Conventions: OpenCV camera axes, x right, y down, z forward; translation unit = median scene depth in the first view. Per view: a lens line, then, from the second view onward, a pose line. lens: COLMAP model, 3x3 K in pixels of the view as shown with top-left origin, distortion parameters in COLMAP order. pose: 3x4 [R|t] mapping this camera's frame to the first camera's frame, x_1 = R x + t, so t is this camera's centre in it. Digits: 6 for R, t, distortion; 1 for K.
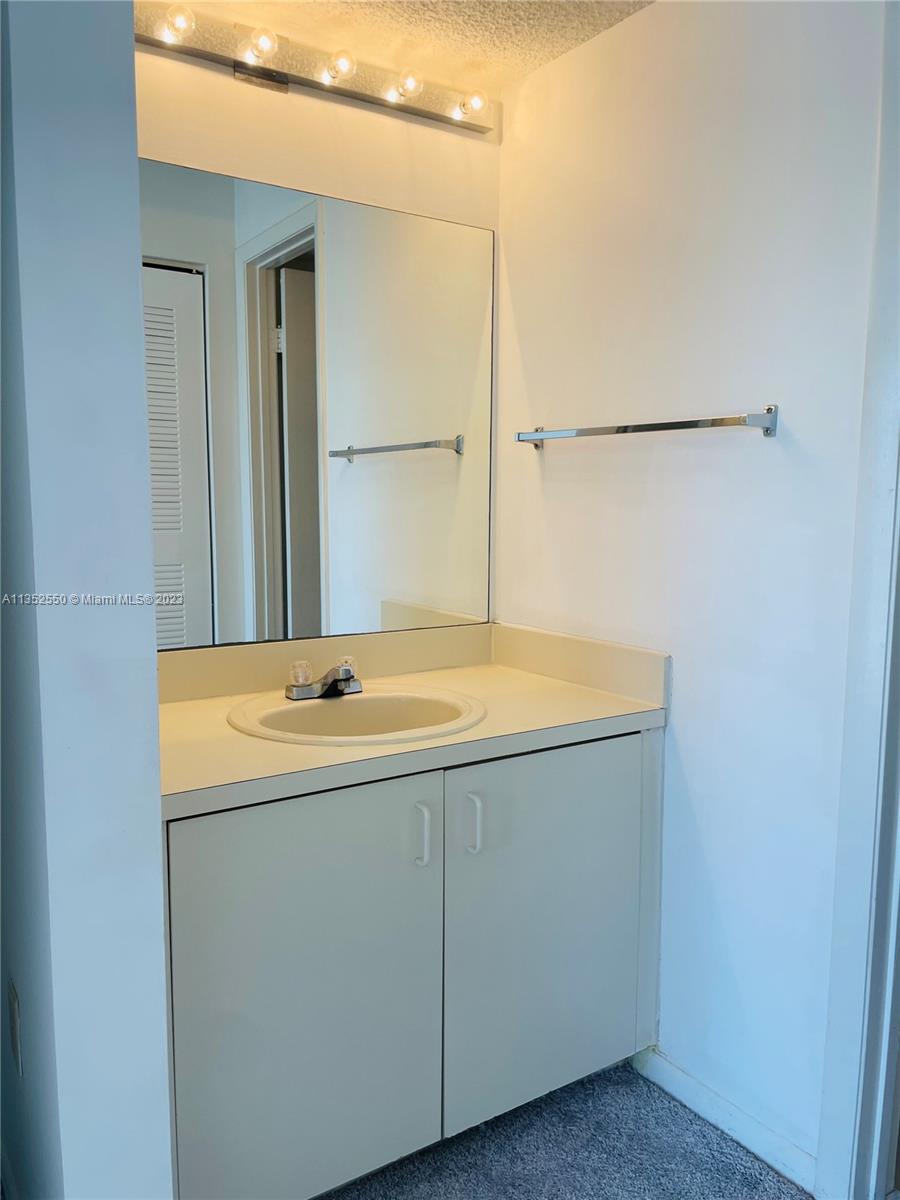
lens RADIAL K [[913.1, 0, 453.3], [0, 913.1, 602.6], [0, 0, 1]] dist [0.073925, -0.092581]
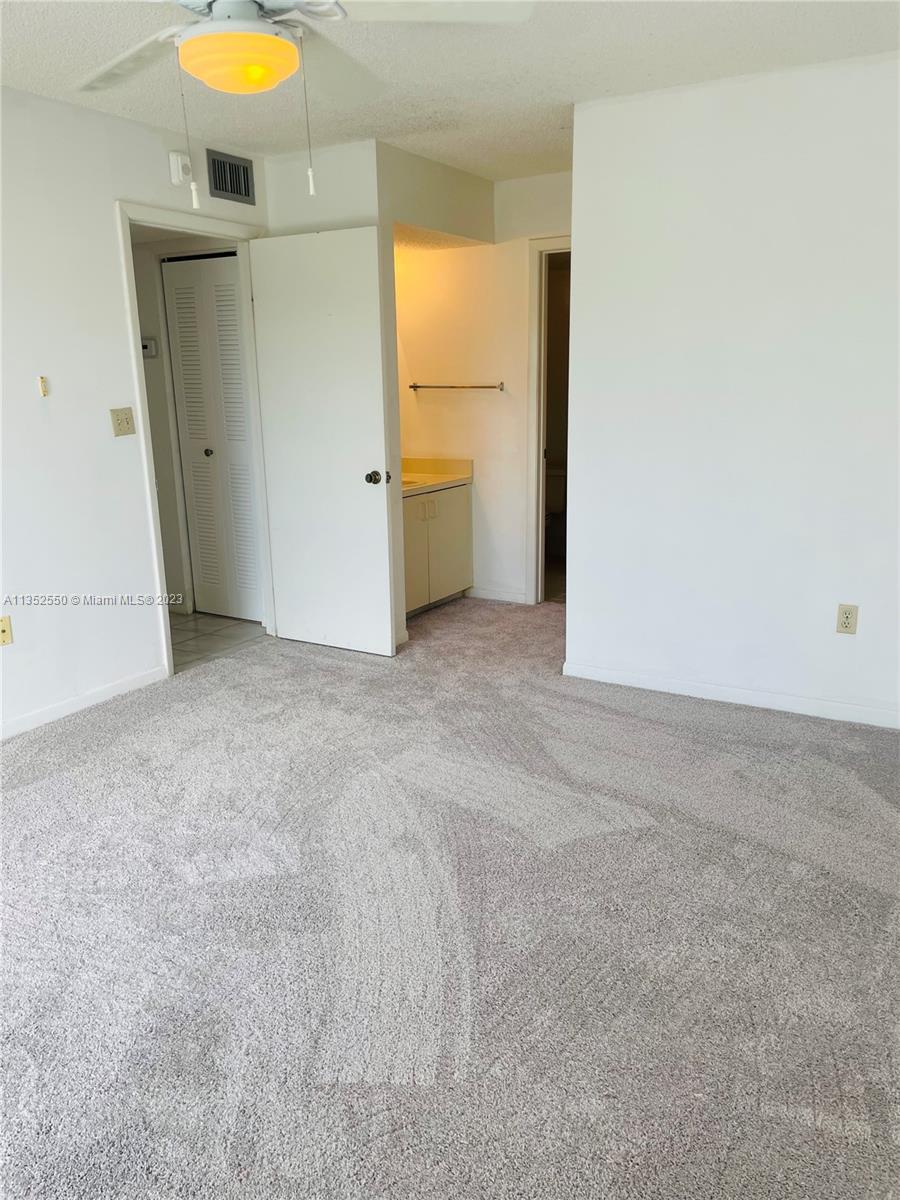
lens RADIAL K [[913.1, 0, 449.2], [0, 913.1, 599.8], [0, 0, 1]] dist [0.073925, -0.092581]
pose [[0.895031, -0.121672, 0.429087, -1.254312], [0.067524, 0.987946, 0.139292, 0.090813], [-0.440863, -0.095697, 0.892458, -1.838546]]
